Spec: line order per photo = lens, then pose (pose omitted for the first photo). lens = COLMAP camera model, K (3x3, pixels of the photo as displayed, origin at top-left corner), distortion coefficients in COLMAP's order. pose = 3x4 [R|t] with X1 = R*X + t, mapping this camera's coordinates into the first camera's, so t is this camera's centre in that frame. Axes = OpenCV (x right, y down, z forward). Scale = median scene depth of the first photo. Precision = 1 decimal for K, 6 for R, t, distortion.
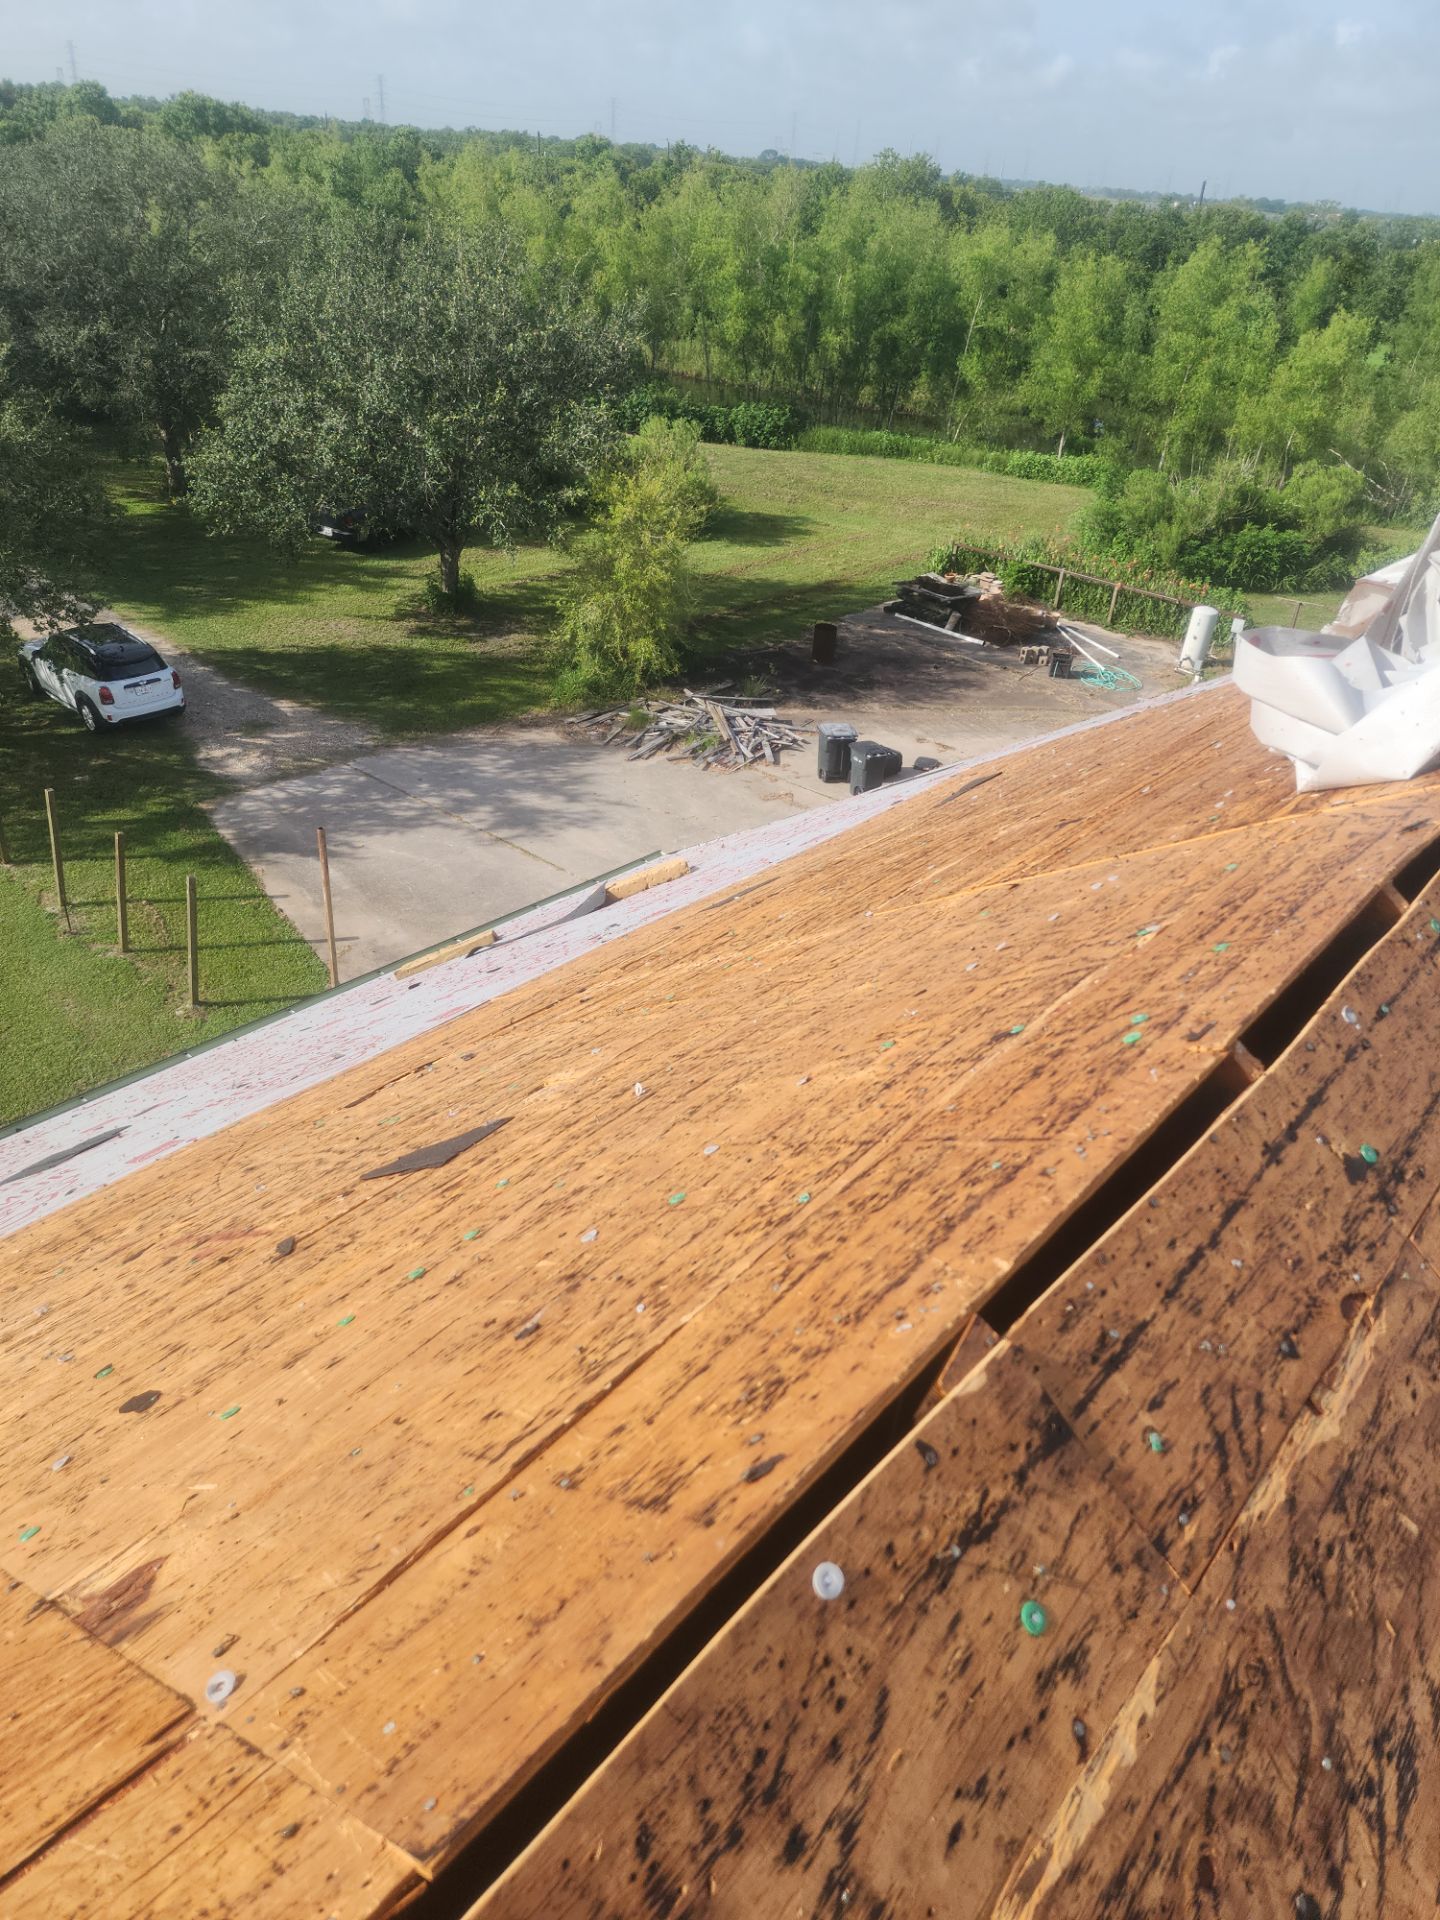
lens RADIAL K [[1236.0, 0, 748.7], [0, 1236.0, 962.9], [0, 0, 1]] dist [0.074905, -0.060574]
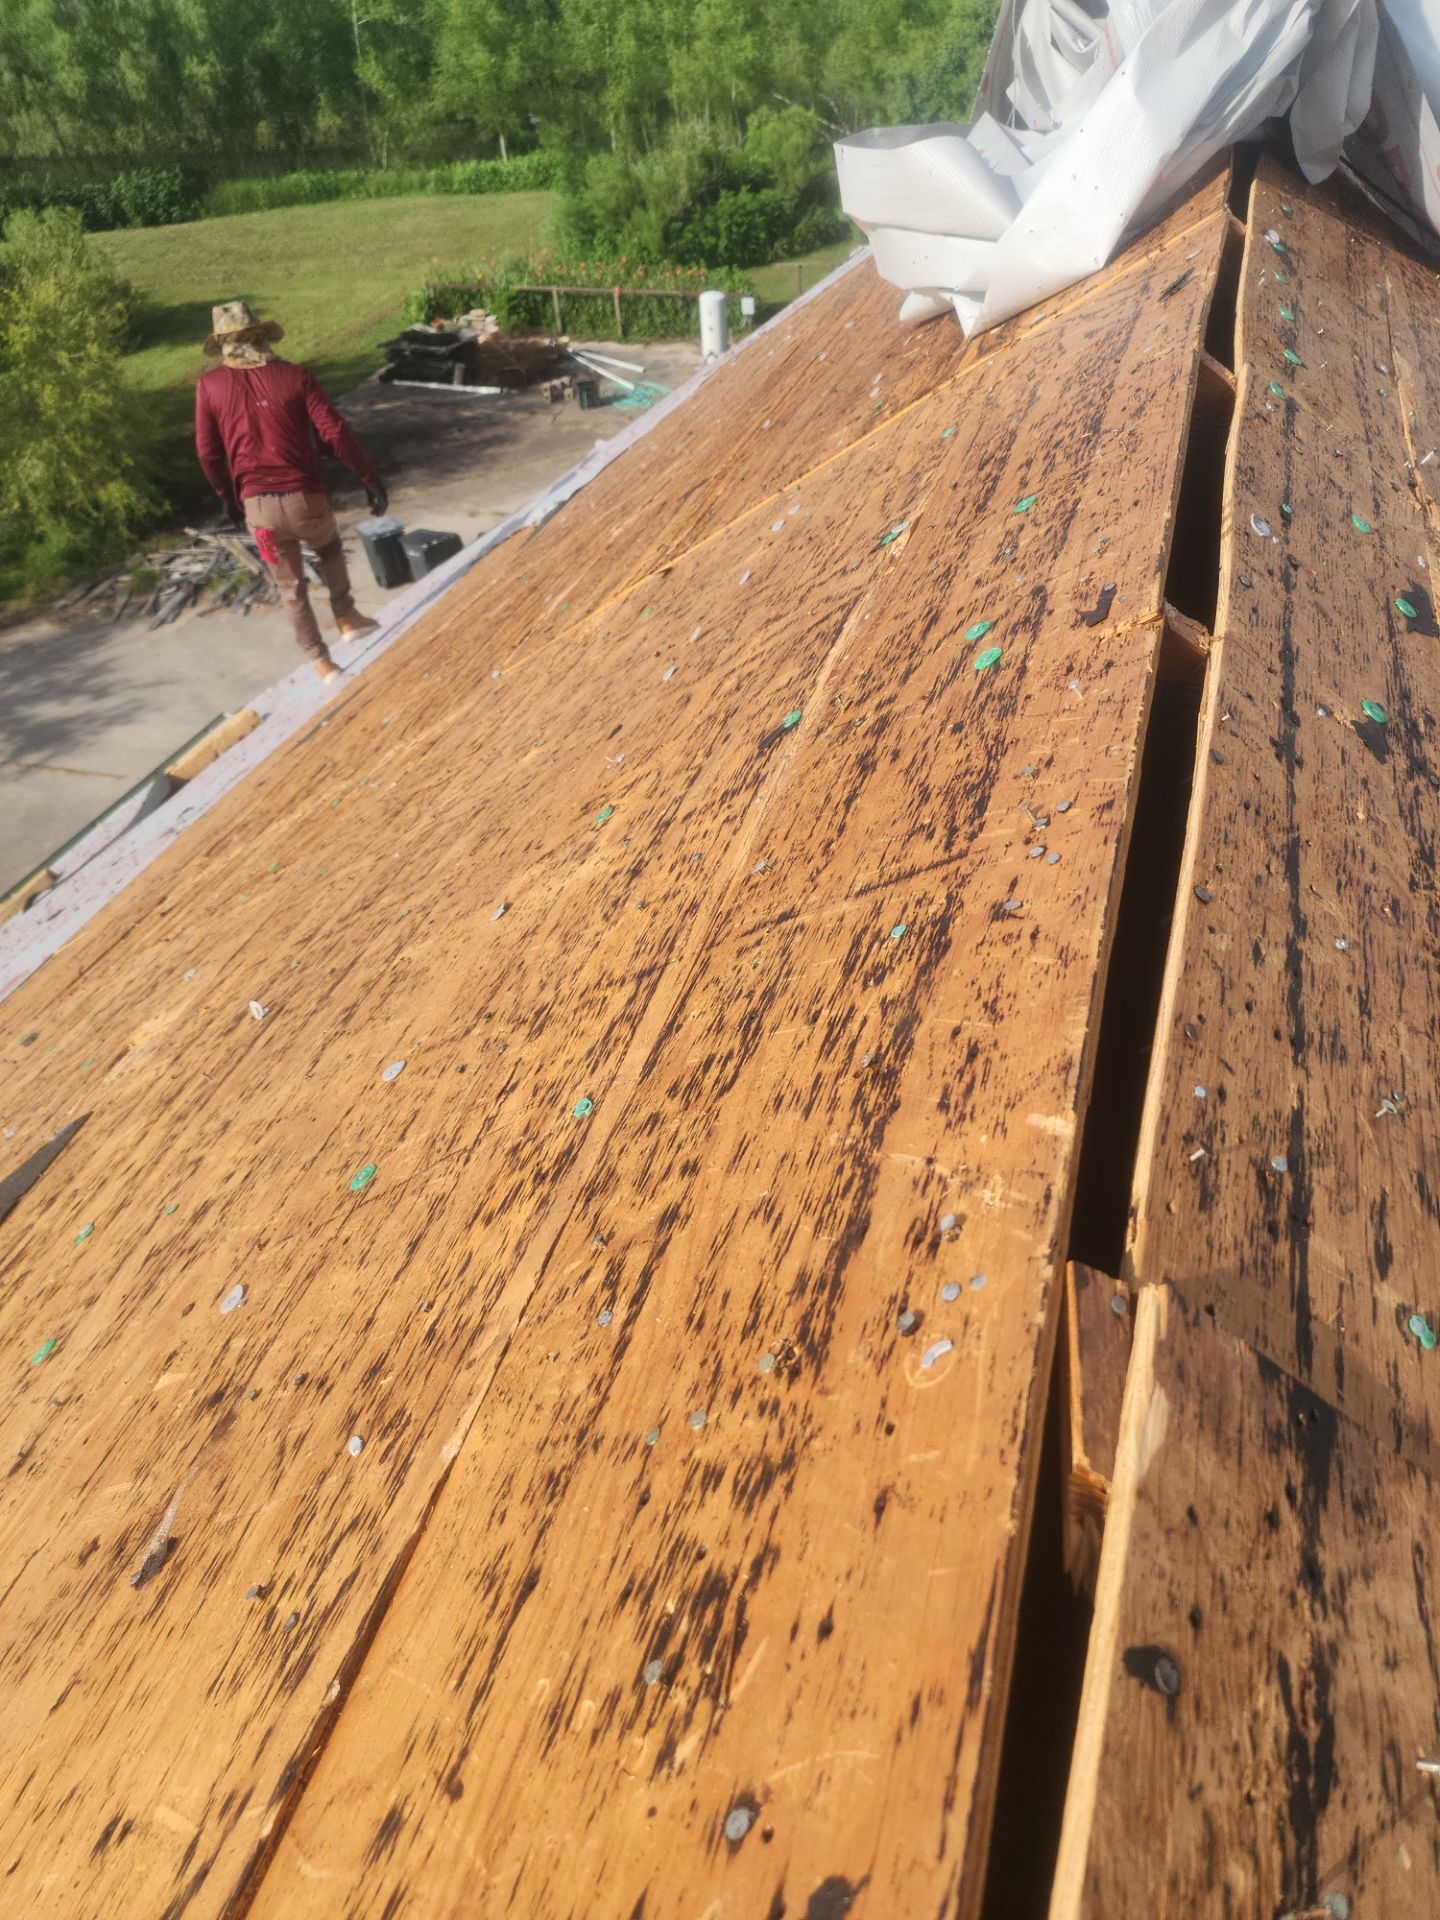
lens RADIAL K [[1236.0, 0, 748.7], [0, 1236.0, 962.9], [0, 0, 1]] dist [0.074905, -0.060574]
pose [[0.908276, -0.353014, 0.224535, 0.006151], [0.311443, 0.928865, 0.200532, 0.023855], [-0.279353, -0.112208, 0.953610, 0.259368]]
